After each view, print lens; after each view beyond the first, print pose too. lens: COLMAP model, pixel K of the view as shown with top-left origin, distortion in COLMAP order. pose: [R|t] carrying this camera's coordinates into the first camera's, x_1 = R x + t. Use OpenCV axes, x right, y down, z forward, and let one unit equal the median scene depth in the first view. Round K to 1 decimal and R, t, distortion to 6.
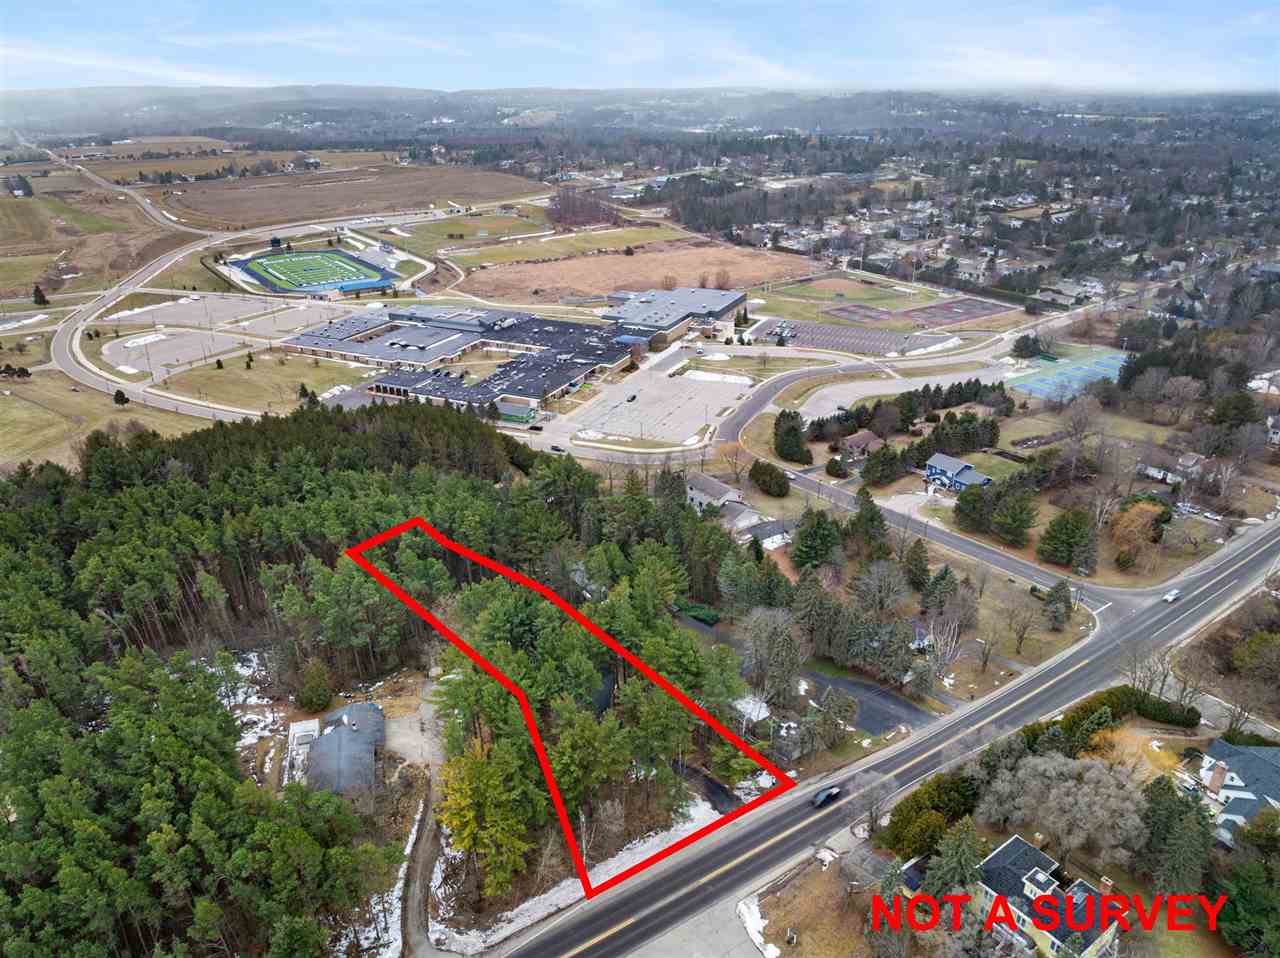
lens RADIAL K [[898.1, 0, 640.8], [0, 898.1, 481.9], [0, 0, 1]] dist [-0.025709, -0.016882]
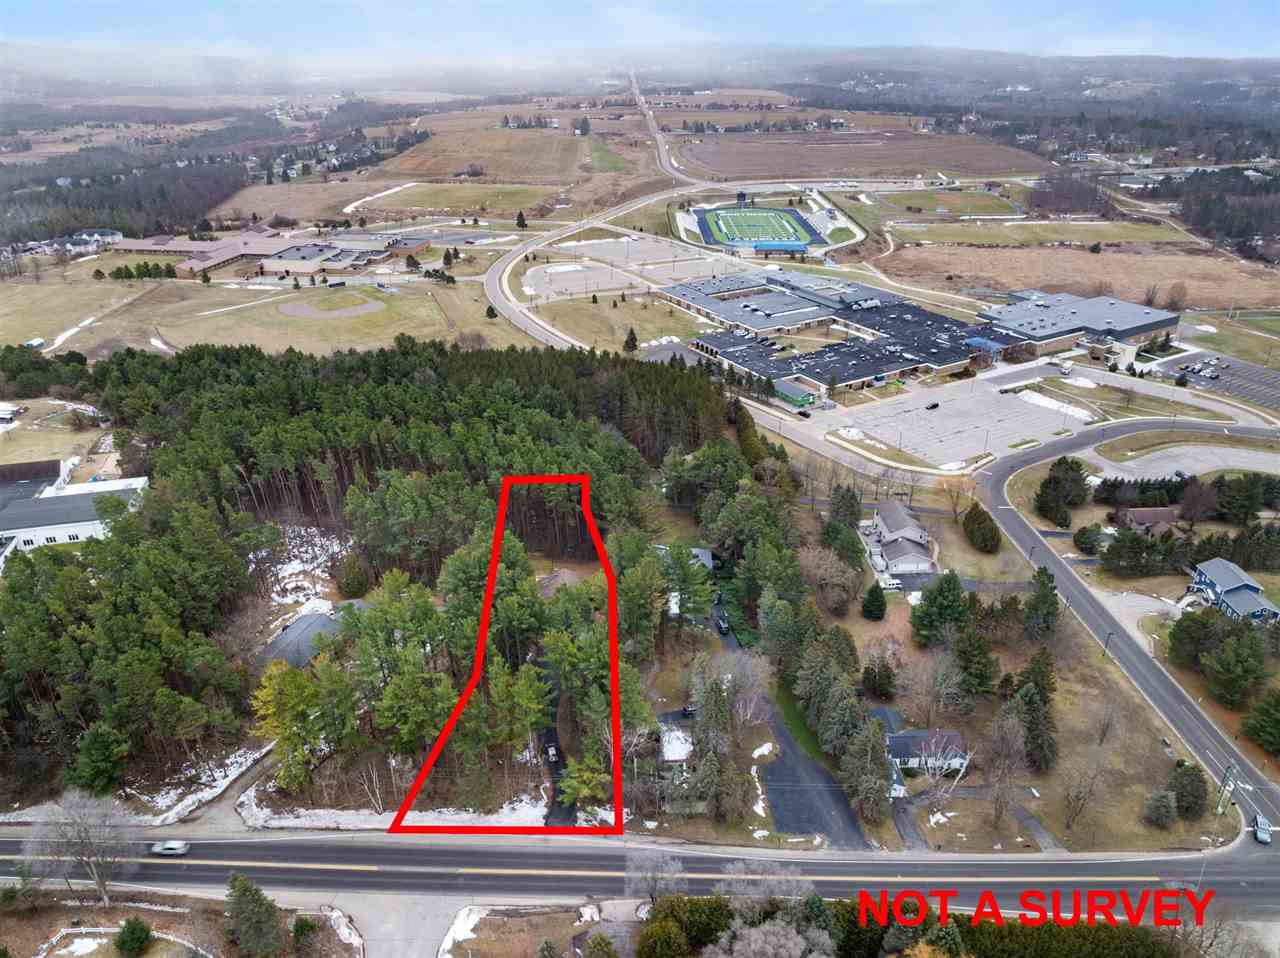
lens RADIAL K [[898.1, 0, 638.6], [0, 898.1, 478.8], [0, 0, 1]] dist [-0.025709, -0.016882]
pose [[0.826001, 0.252284, -0.504059, 0.184215], [-0.235346, 0.966929, 0.098291, -0.035330], [0.512186, 0.037440, 0.858058, 0.068472]]
